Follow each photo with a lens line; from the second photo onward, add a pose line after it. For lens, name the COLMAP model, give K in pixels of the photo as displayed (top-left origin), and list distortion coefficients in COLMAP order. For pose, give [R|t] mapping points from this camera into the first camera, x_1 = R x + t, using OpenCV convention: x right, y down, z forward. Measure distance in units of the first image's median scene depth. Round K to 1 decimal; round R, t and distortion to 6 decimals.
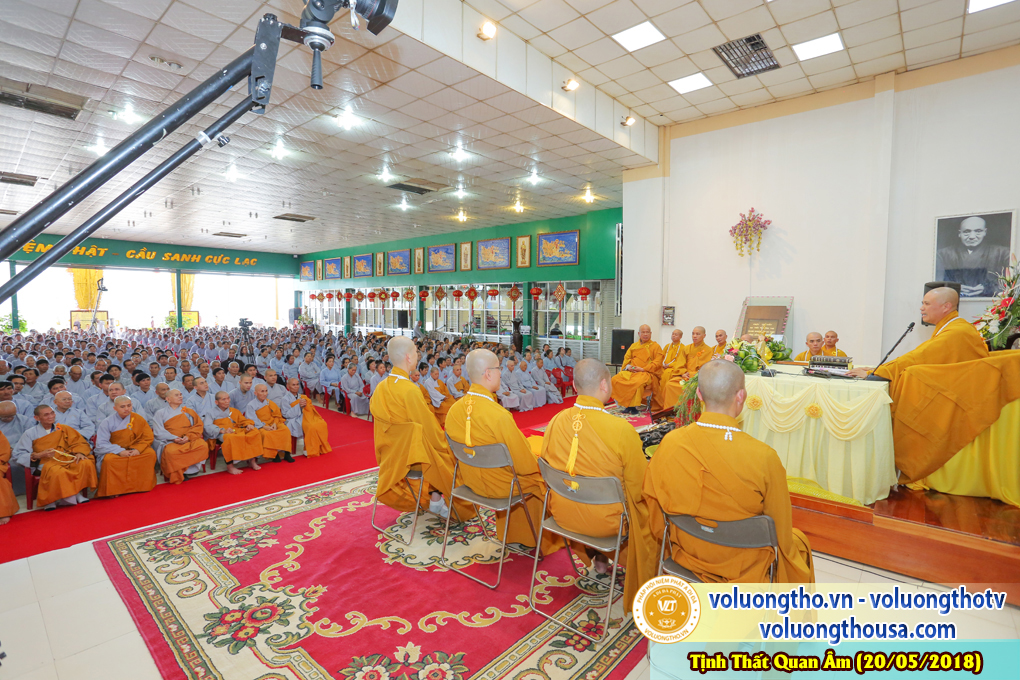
lens RADIAL K [[497.6, 0, 510.0], [0, 497.6, 340.0], [0, 0, 1]] dist [-0.072164, 0.030721]
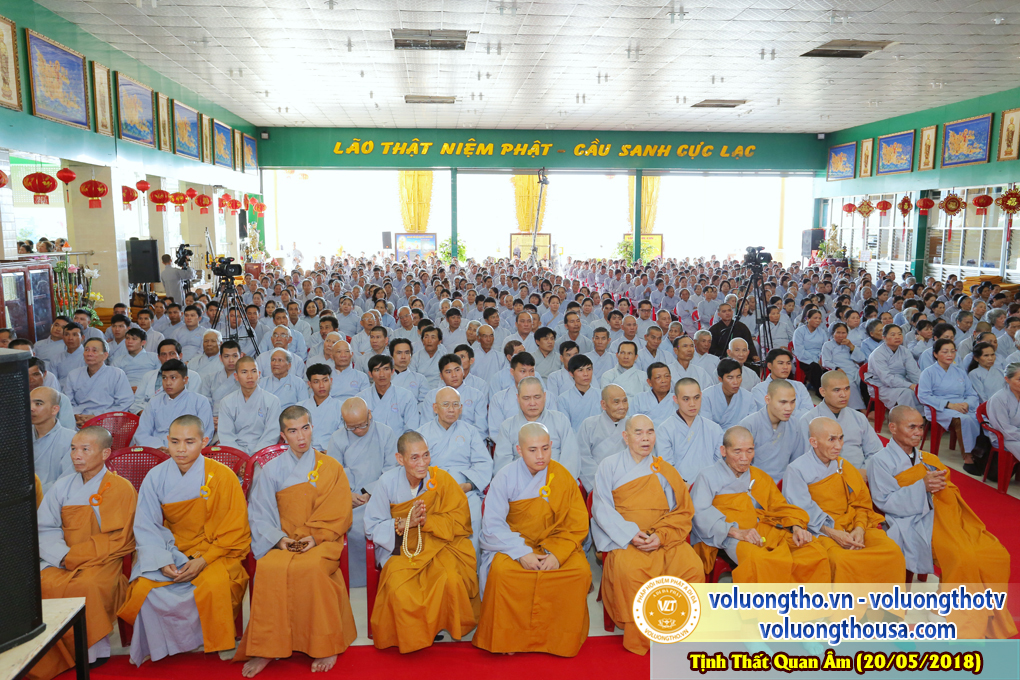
lens RADIAL K [[785.5, 0, 510.0], [0, 785.5, 340.0], [0, 0, 1]] dist [-0.045956, 0.107234]
pose [[0.728689, 0.087527, -0.679228, -0.117783], [-0.037066, 0.995386, 0.088503, -0.007427], [0.683841, -0.039315, 0.728571, 0.159667]]
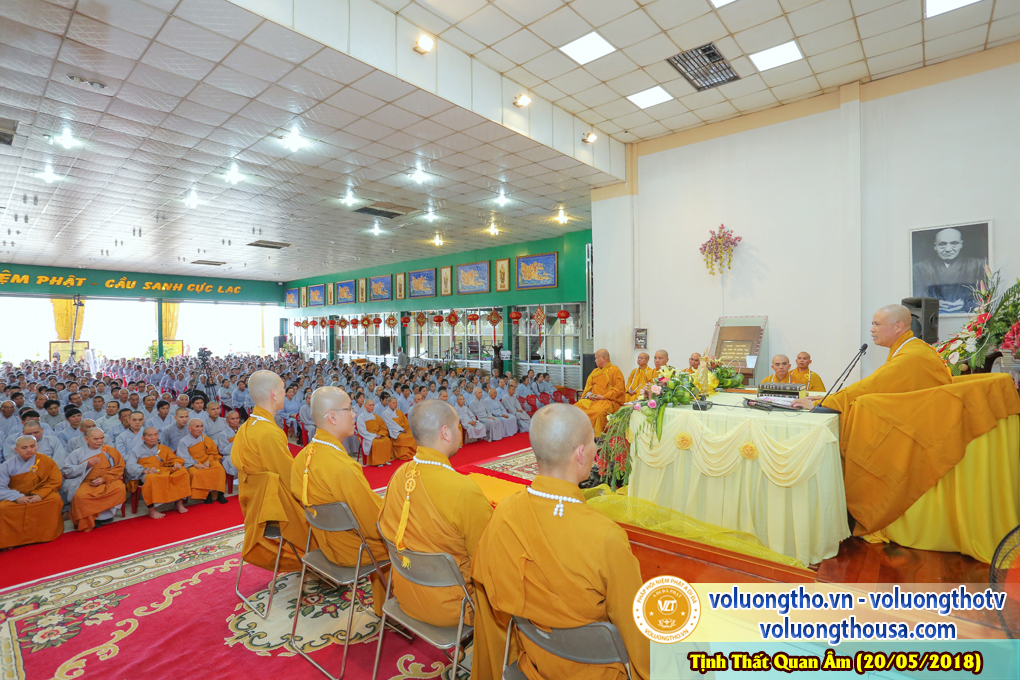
lens RADIAL K [[497.6, 0, 510.0], [0, 497.6, 340.0], [0, 0, 1]] dist [-0.072164, 0.030721]
pose [[0.999862, -0.016523, 0.001587, 0.041060], [0.016580, 0.998697, -0.048267, -0.002549], [-0.000787, 0.048286, 0.998833, 0.027281]]
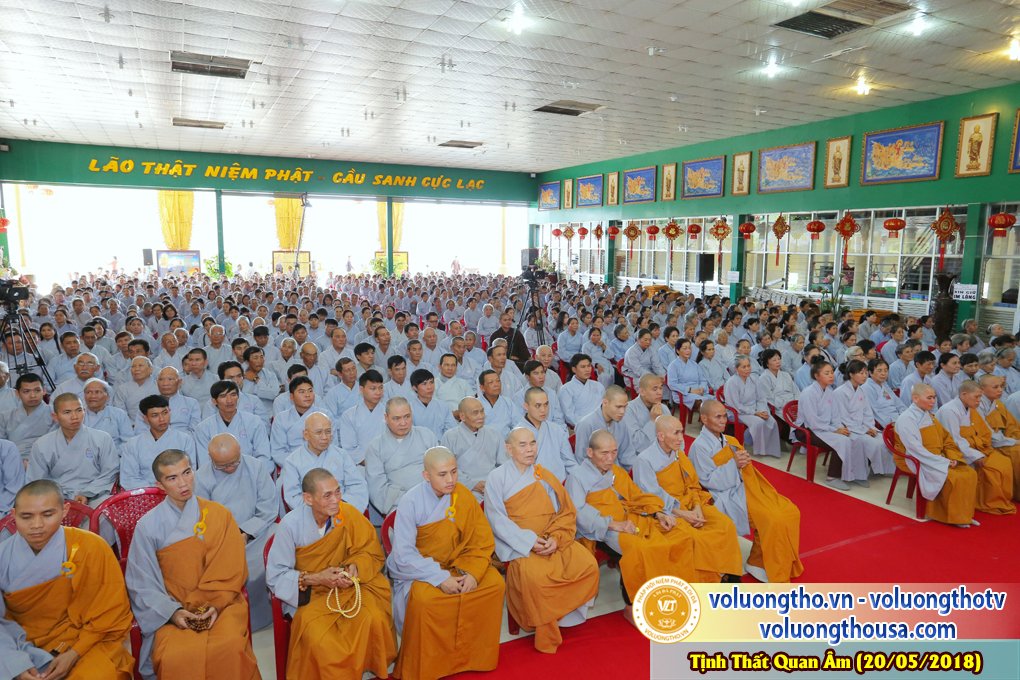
lens RADIAL K [[658.4, 0, 510.0], [0, 658.4, 340.0], [0, 0, 1]] dist [-0.051330, 0.052738]
pose [[0.927129, 0.053064, -0.370967, -0.179891], [-0.025908, 0.996631, 0.077812, -0.011010], [0.373846, -0.062531, 0.925380, 0.159780]]
